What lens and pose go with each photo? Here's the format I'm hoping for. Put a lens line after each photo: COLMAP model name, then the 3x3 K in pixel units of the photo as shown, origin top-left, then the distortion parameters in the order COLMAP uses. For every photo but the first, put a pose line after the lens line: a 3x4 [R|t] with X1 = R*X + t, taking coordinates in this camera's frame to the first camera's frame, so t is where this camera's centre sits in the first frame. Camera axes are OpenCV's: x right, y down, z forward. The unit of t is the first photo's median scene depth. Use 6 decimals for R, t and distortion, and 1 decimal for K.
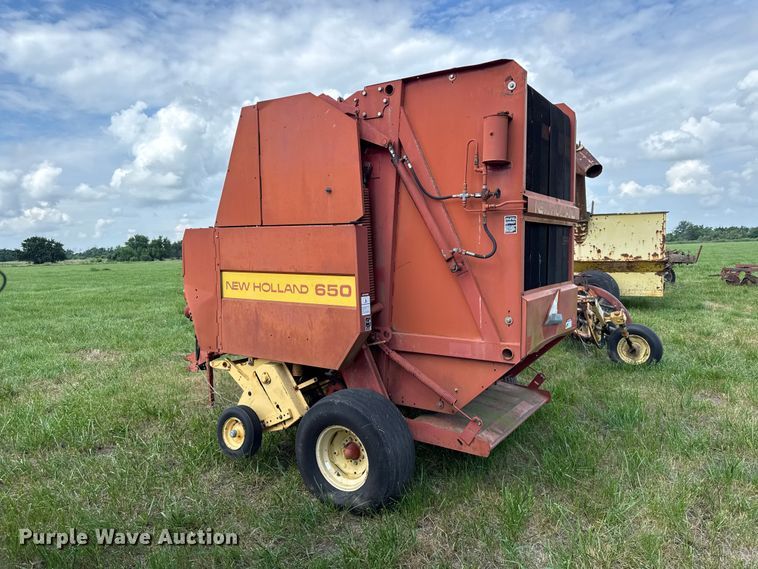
lens RADIAL K [[543.2, 0, 384.4], [0, 543.2, 283.6], [0, 0, 1]] dist [0.030615, -0.031193]
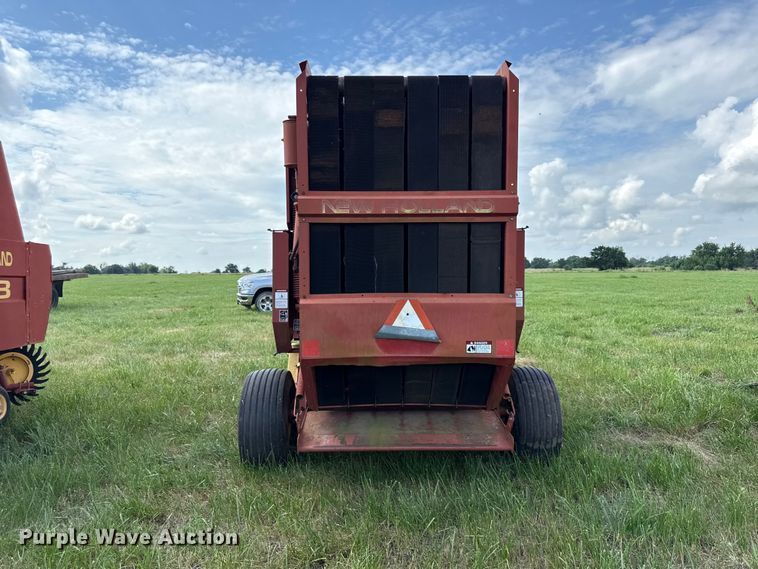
lens RADIAL K [[543.2, 0, 379.8], [0, 543.2, 289.4], [0, 0, 1]] dist [0.030615, -0.031193]
pose [[0.550931, 0.052733, -0.832883, 0.299446], [-0.056763, 0.998058, 0.025643, -0.007068], [0.832618, 0.033150, 0.552854, 0.148358]]
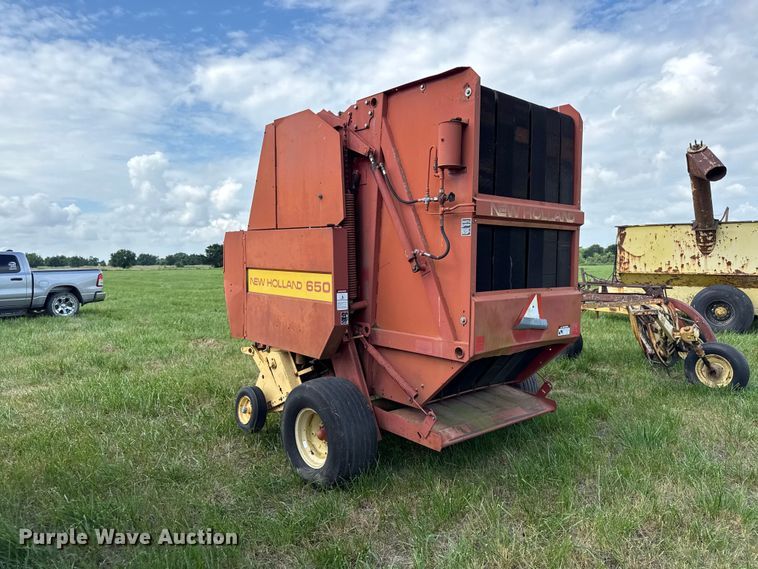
lens RADIAL K [[543.2, 0, 383.4], [0, 543.2, 287.4], [0, 0, 1]] dist [0.030615, -0.031193]
pose [[0.961905, 0.031928, -0.271512, 0.095986], [-0.035031, 0.999364, -0.006590, 0.004770], [0.271129, 0.015850, 0.962413, -0.007830]]
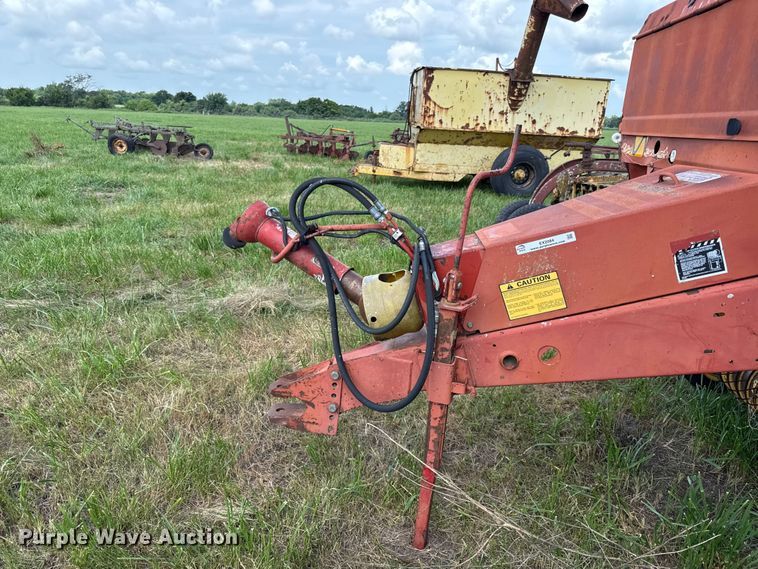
lens RADIAL K [[543.2, 0, 379.8], [0, 543.2, 278.1], [0, 0, 1]] dist [0.030615, -0.031193]
pose [[0.884212, -0.062640, 0.462866, -0.213692], [-0.042157, 0.976219, 0.212646, 0.006034], [-0.465179, -0.207537, 0.860544, 0.347487]]
